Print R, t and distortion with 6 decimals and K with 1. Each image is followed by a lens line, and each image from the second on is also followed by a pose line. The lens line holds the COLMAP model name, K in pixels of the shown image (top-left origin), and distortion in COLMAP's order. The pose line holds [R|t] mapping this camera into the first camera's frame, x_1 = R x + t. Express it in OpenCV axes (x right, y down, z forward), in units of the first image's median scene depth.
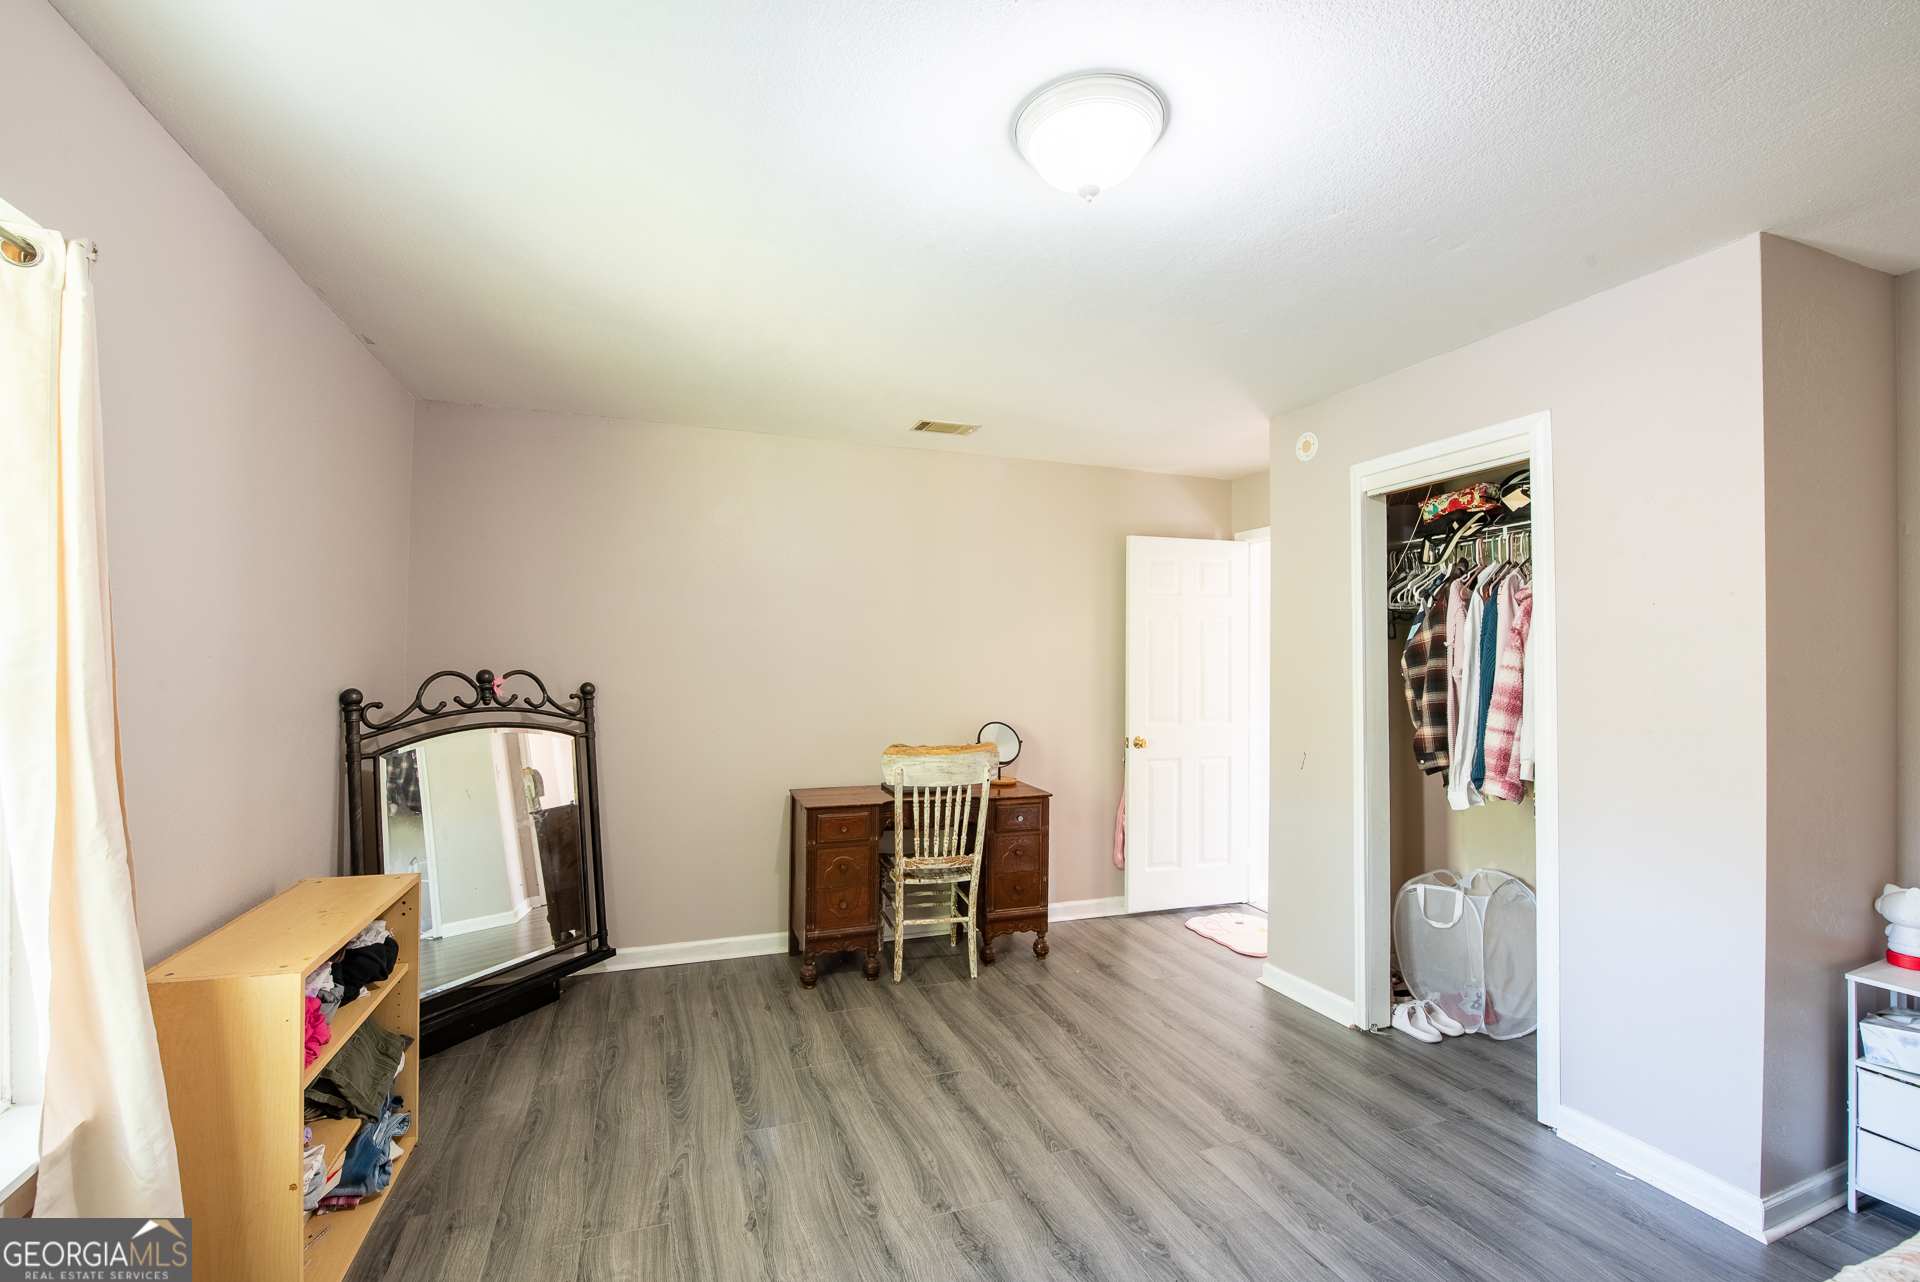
lens RADIAL K [[784.9, 0, 940.4], [0, 784.9, 646.3], [0, 0, 1]] dist [-0.022954, -0.000917]
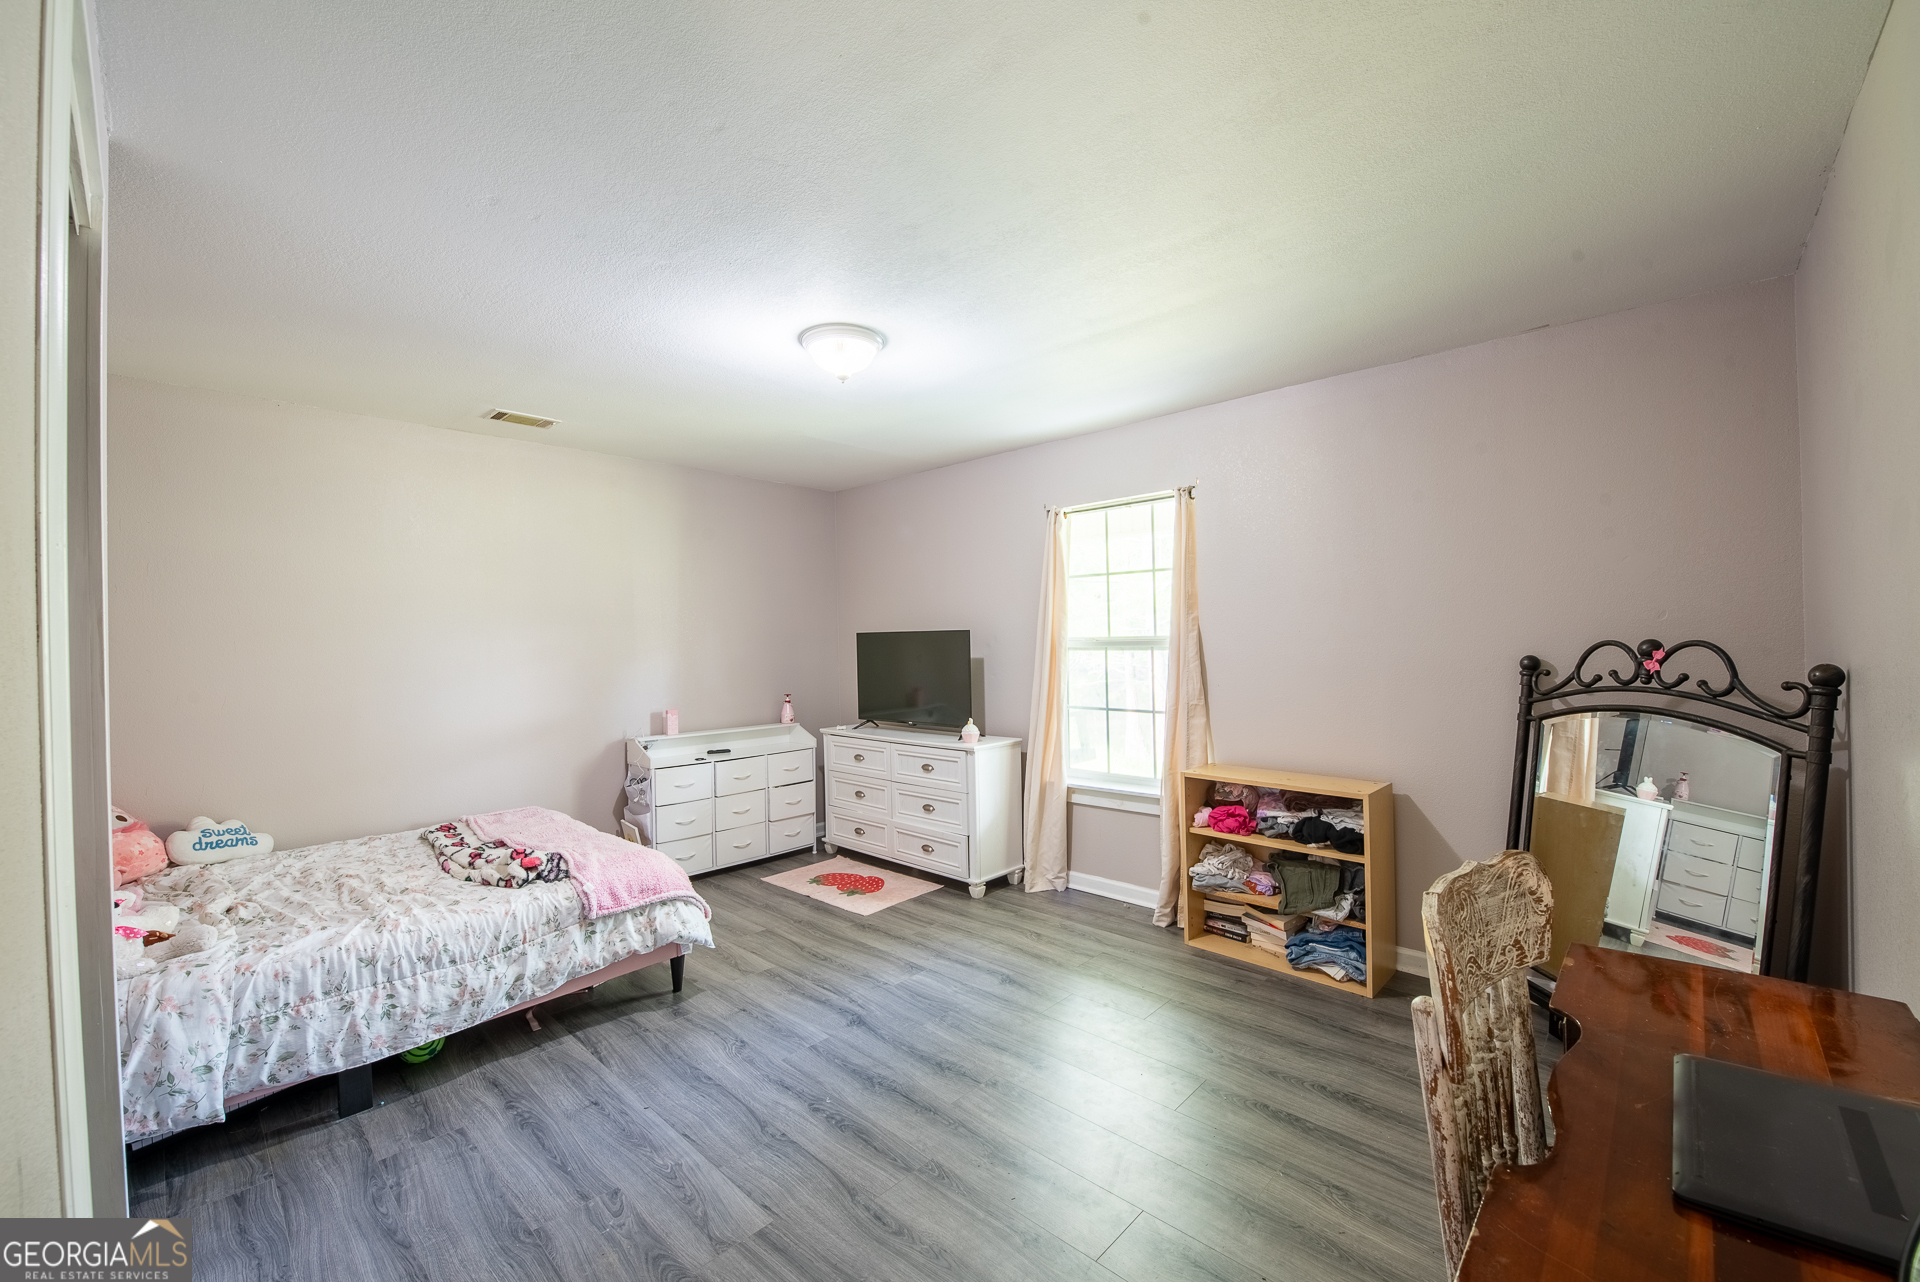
lens RADIAL K [[773.2, 0, 951.4], [0, 773.2, 639.0], [0, 0, 1]] dist [-0.021115, -0.000117]
pose [[-0.892665, 0.008313, -0.450644, 0.413181], [0.018376, 0.999670, -0.017959, 0.032131], [0.450346, -0.024312, -0.892523, 1.435830]]
